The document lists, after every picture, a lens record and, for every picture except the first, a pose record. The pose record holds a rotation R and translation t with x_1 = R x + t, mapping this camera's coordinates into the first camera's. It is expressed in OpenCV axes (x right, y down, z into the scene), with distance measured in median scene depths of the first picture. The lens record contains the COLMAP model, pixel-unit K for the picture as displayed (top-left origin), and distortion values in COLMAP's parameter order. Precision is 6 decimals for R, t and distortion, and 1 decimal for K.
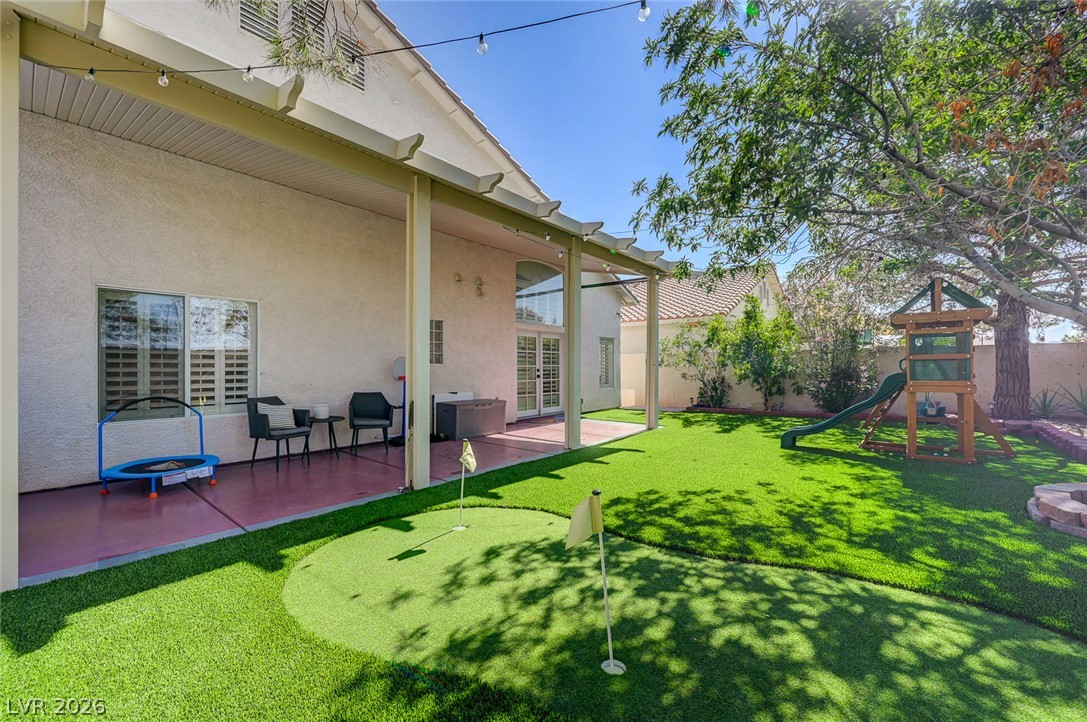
lens RADIAL K [[431.8, 0, 539.5], [0, 431.8, 371.3], [0, 0, 1]] dist [-0.001890, -0.000264]
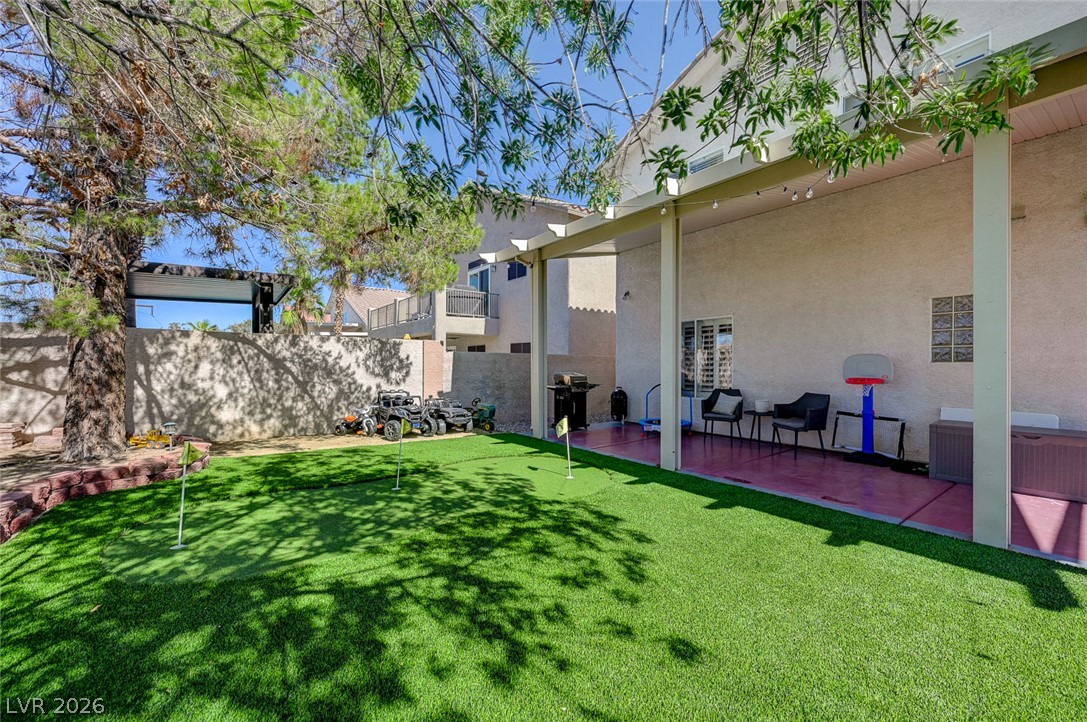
lens RADIAL K [[426.3, 0, 548.1], [0, 426.3, 363.4], [0, 0, 1]] dist [0.000532, 0.000019]
pose [[-0.218542, -0.004039, -0.975819, 1.213441], [-0.012173, 0.999925, -0.001412, -0.015525], [0.975752, 0.011570, -0.218575, 1.218654]]
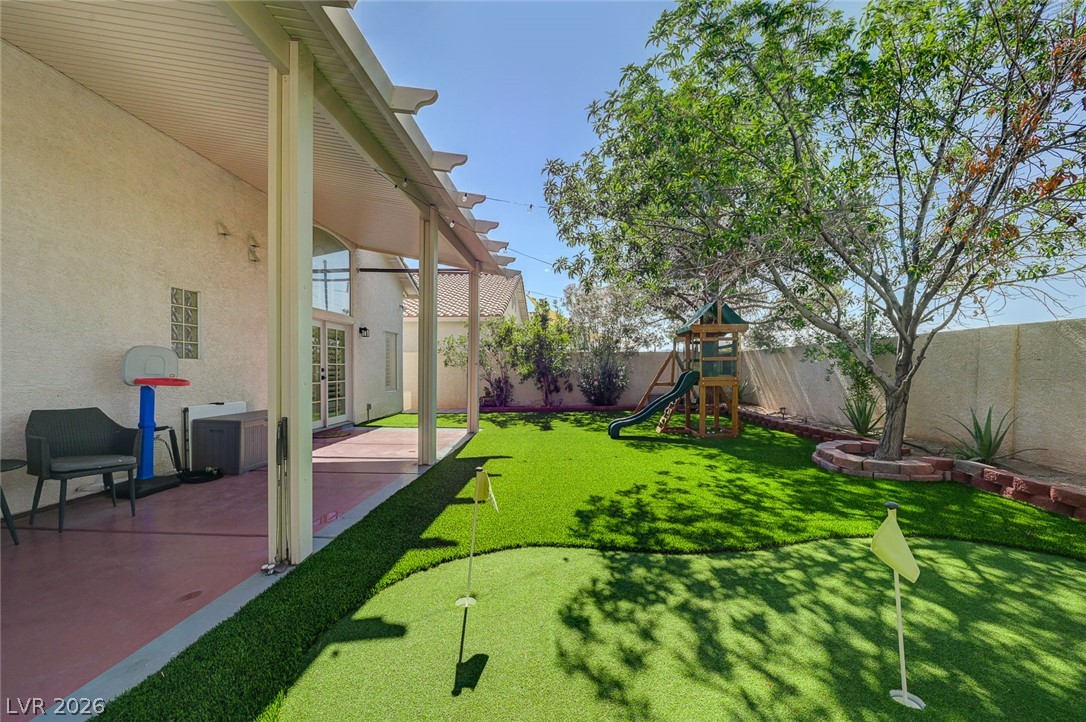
lens RADIAL K [[441.0, 0, 543.0], [0, 441.0, 375.9], [0, 0, 1]] dist [0.000457, 0.000043]
pose [[0.796544, -0.007558, 0.604534, -0.492500], [0.003198, 0.999961, 0.008288, 0.009253], [-0.604572, -0.004669, 0.796537, 0.381184]]
